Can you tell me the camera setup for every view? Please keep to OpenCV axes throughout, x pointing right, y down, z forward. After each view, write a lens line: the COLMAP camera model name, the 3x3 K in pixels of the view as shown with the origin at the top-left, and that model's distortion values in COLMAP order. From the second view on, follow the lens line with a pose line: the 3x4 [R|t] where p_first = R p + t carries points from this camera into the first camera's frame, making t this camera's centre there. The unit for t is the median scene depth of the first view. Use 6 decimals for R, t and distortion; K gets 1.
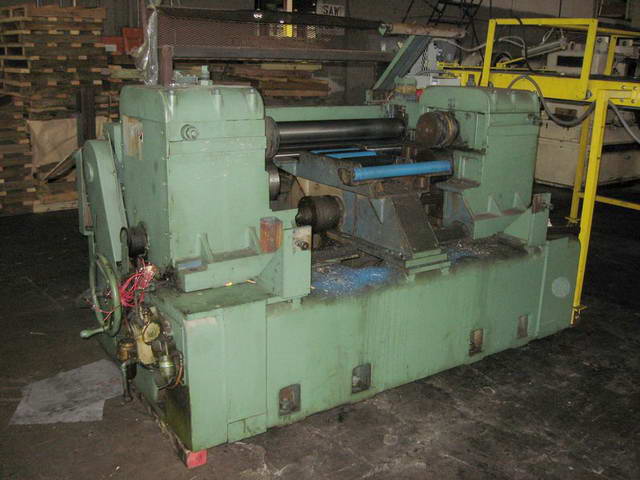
lens RADIAL K [[659.5, 0, 319.9], [0, 659.5, 239.3], [0, 0, 1]] dist [-0.088076, 0.000000]
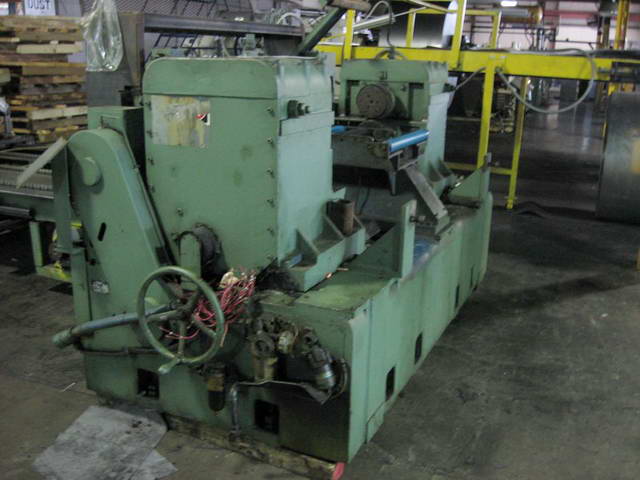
lens RADIAL K [[659.5, 0, 320.1], [0, 659.5, 241.2], [0, 0, 1]] dist [-0.088076, 0.000000]
pose [[0.860427, -0.144200, 0.488745, -0.532103], [0.131109, 0.989482, 0.061122, -0.032815], [-0.492418, 0.011487, 0.870283, 0.194218]]
